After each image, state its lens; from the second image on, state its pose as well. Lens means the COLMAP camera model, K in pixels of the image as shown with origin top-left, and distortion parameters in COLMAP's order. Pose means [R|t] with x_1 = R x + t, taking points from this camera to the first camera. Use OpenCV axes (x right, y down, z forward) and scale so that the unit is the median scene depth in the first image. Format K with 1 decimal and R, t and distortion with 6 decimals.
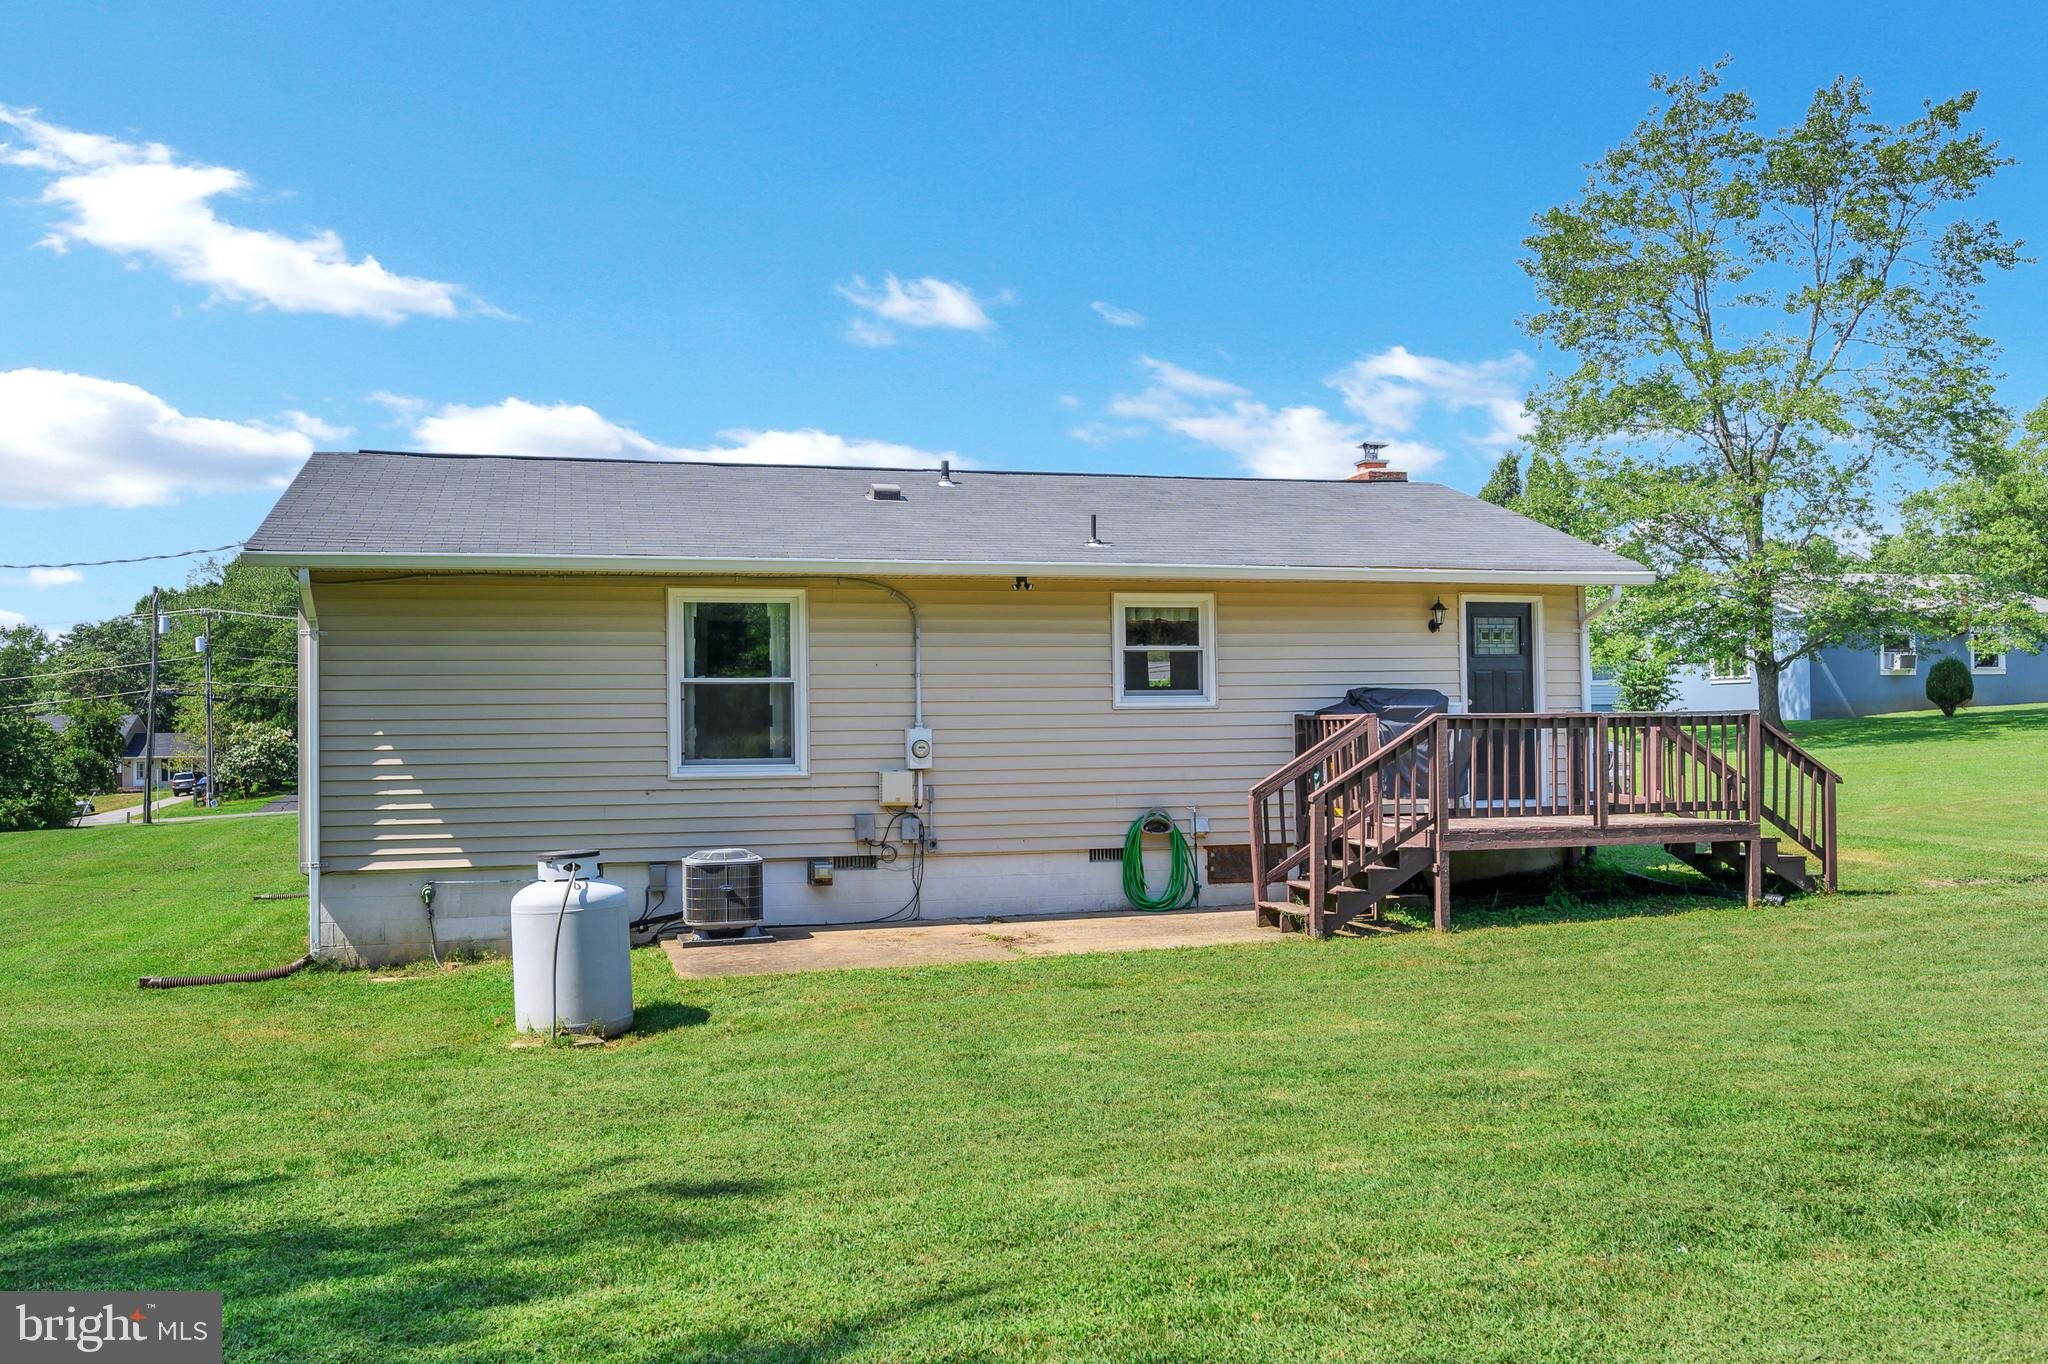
lens RADIAL K [[1780.7, 0, 1032.8], [0, 1780.7, 685.3], [0, 0, 1]] dist [0.002260, 0.003734]
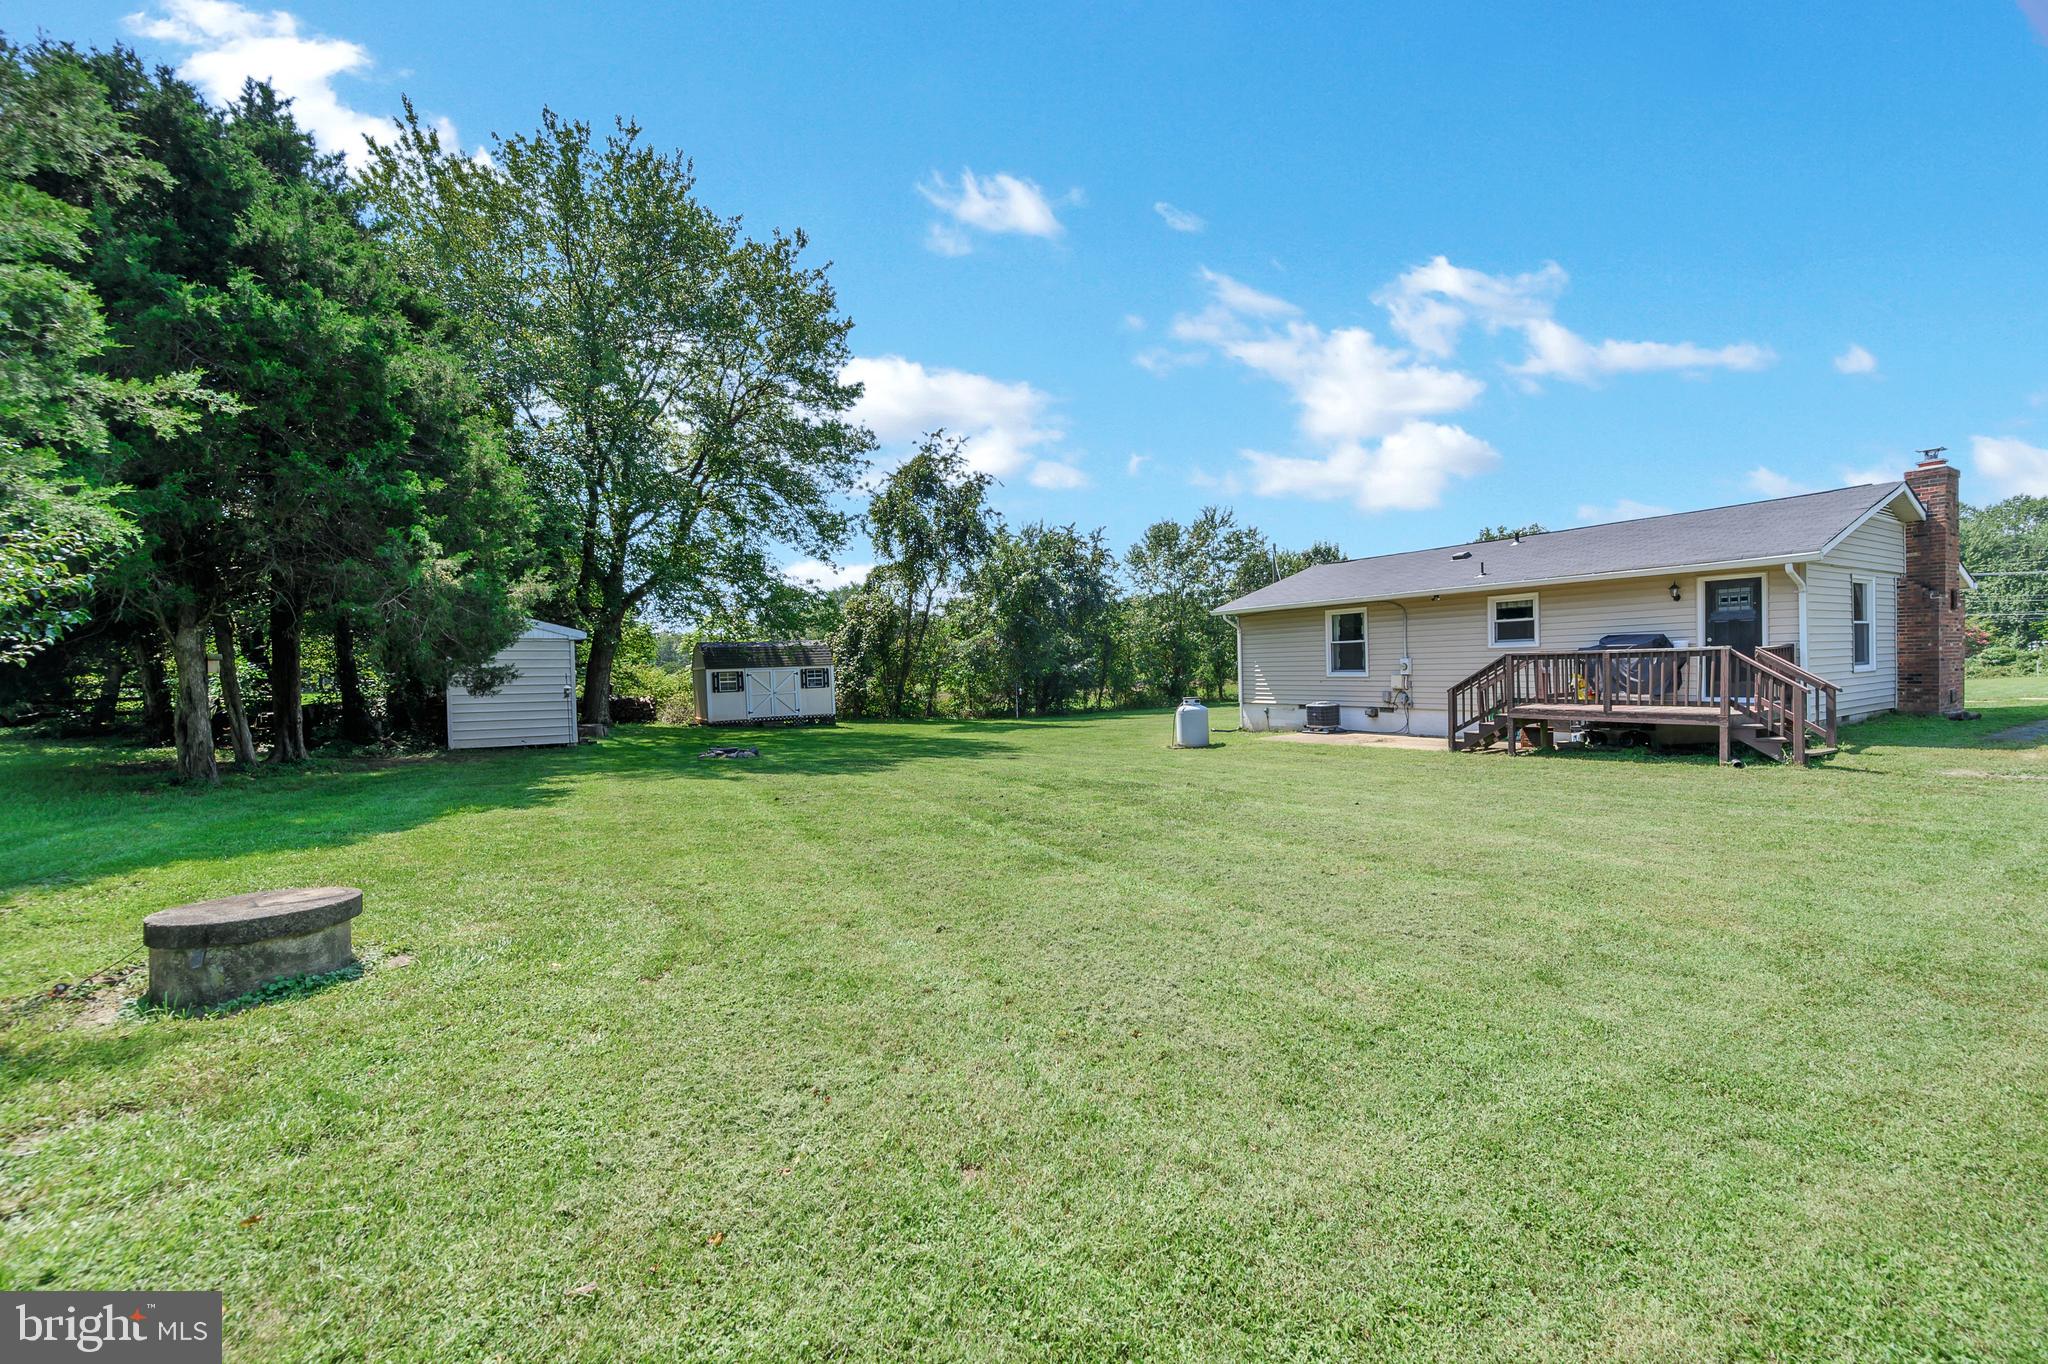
lens RADIAL K [[804.7, 0, 1025.8], [0, 804.7, 678.6], [0, 0, 1]] dist [0.000876, -0.000537]
pose [[0.266778, 0.019901, -0.963552, 0.898260], [0.046564, 0.998353, 0.033512, -0.010927], [0.962632, -0.053808, 0.265412, 0.174430]]
